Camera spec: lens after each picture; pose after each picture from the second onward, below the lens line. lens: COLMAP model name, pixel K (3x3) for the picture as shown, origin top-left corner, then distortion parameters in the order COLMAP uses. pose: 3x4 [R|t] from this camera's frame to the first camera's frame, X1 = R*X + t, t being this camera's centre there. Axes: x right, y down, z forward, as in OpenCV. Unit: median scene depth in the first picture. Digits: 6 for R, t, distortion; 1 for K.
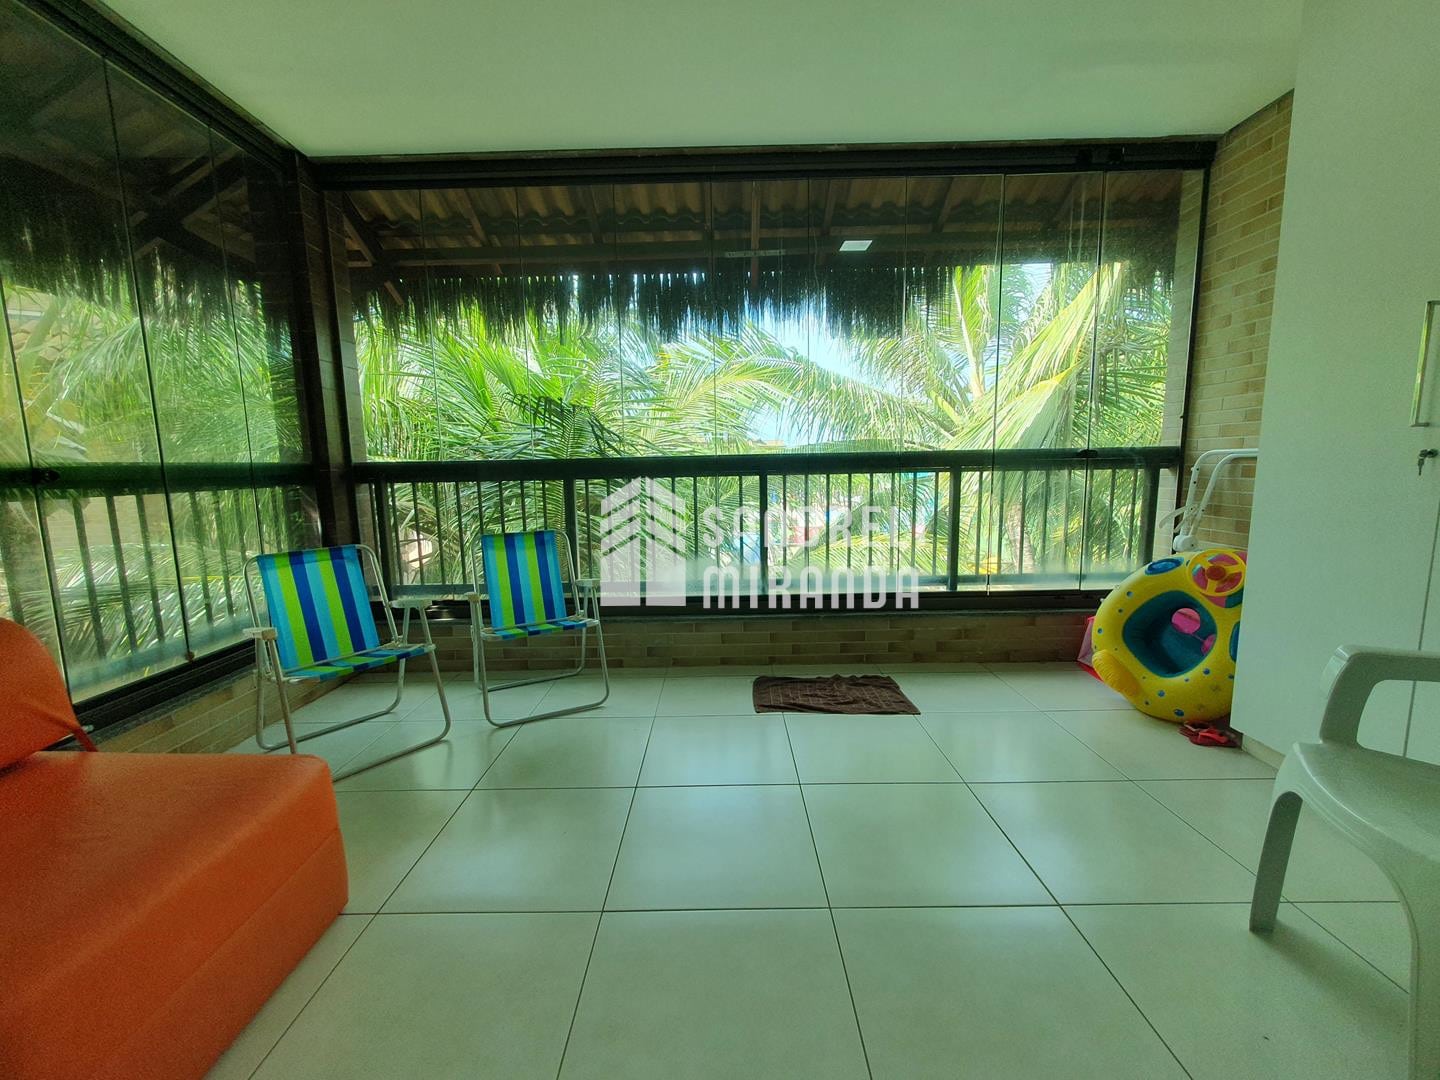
lens RADIAL K [[583.8, 0, 720.0], [0, 583.8, 540.0], [0, 0, 1]] dist [0.002306, 0.000048]
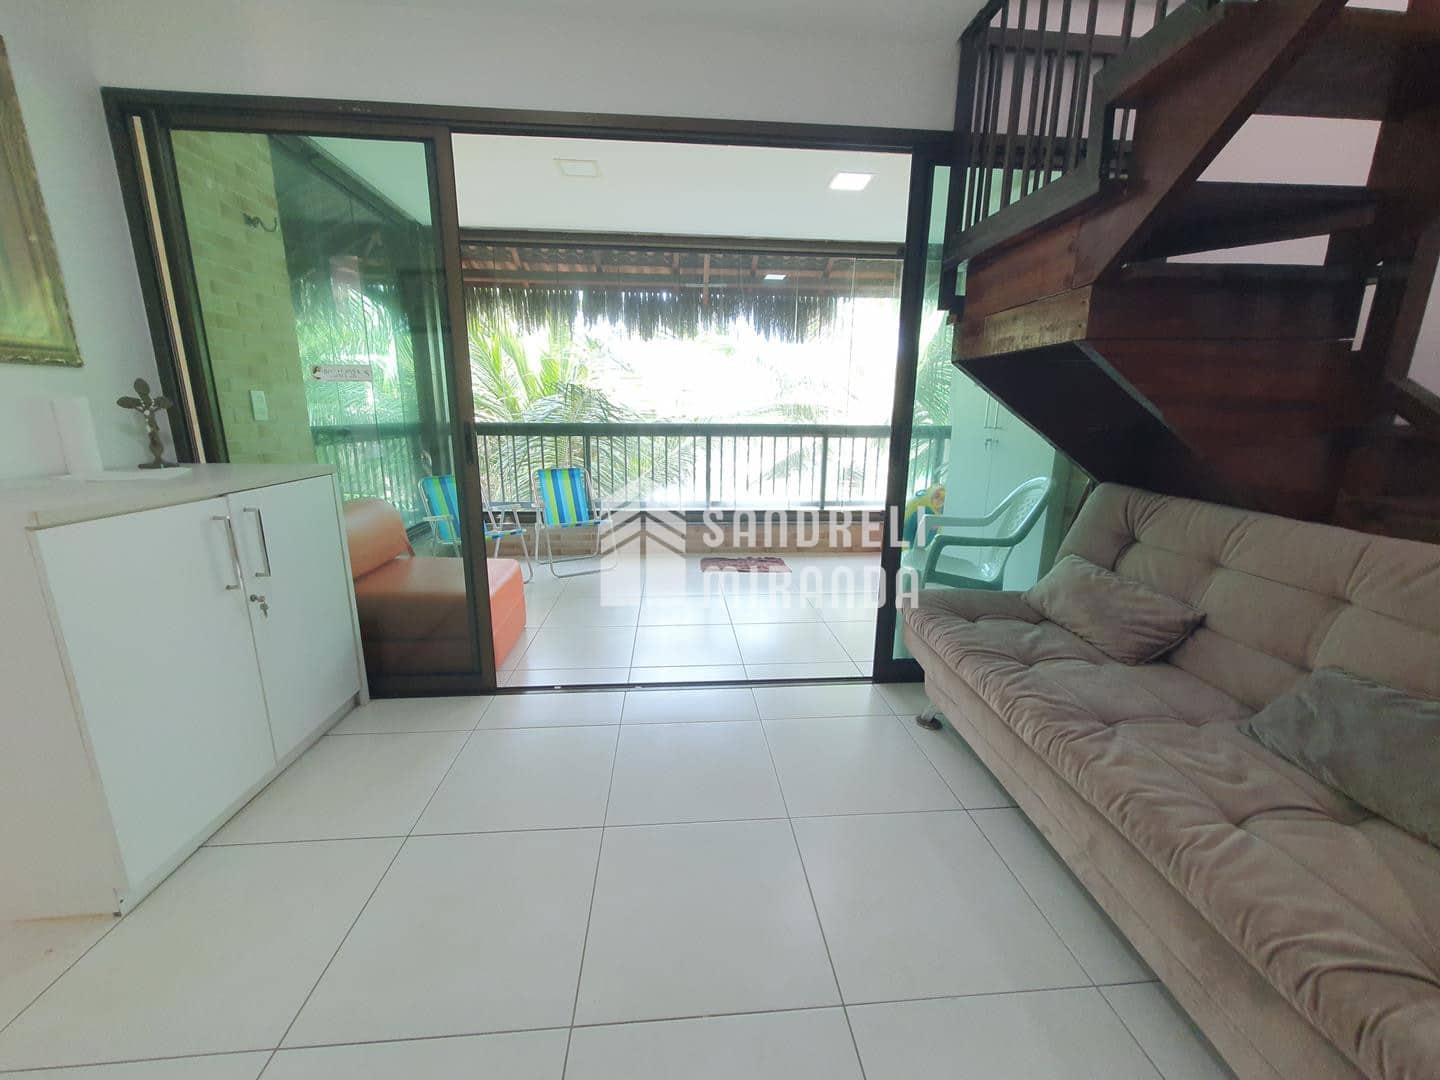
lens RADIAL K [[565.5, 0, 720.0], [0, 565.5, 540.0], [0, 0, 1]] dist [-0.001792, -0.000291]
pose [[0.996017, 0.008784, 0.088730, -0.031027], [-0.016907, 0.995687, 0.091218, 0.030825], [-0.087546, -0.092355, 0.991870, -0.584307]]
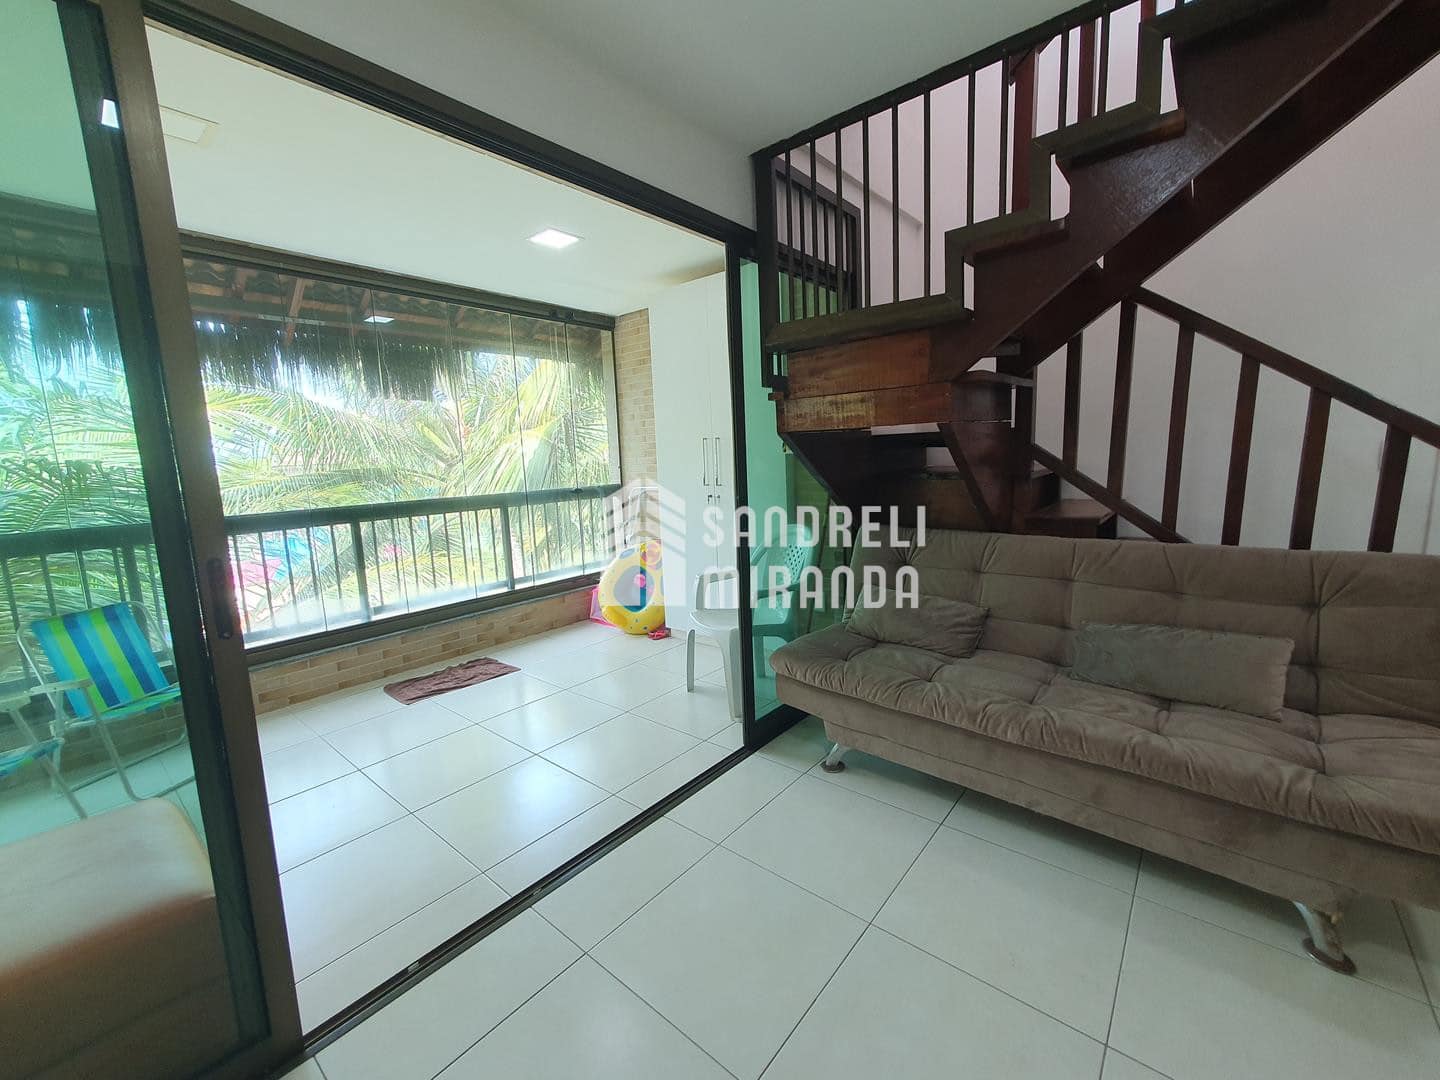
lens RADIAL K [[583.8, 0, 720.0], [0, 583.8, 540.0], [0, 0, 1]] dist [0.002306, 0.000048]
pose [[0.639572, -0.117630, 0.759678, -0.358039], [0.128907, 0.990641, 0.044866, -0.033604], [-0.757846, 0.069233, 0.648750, -0.335077]]
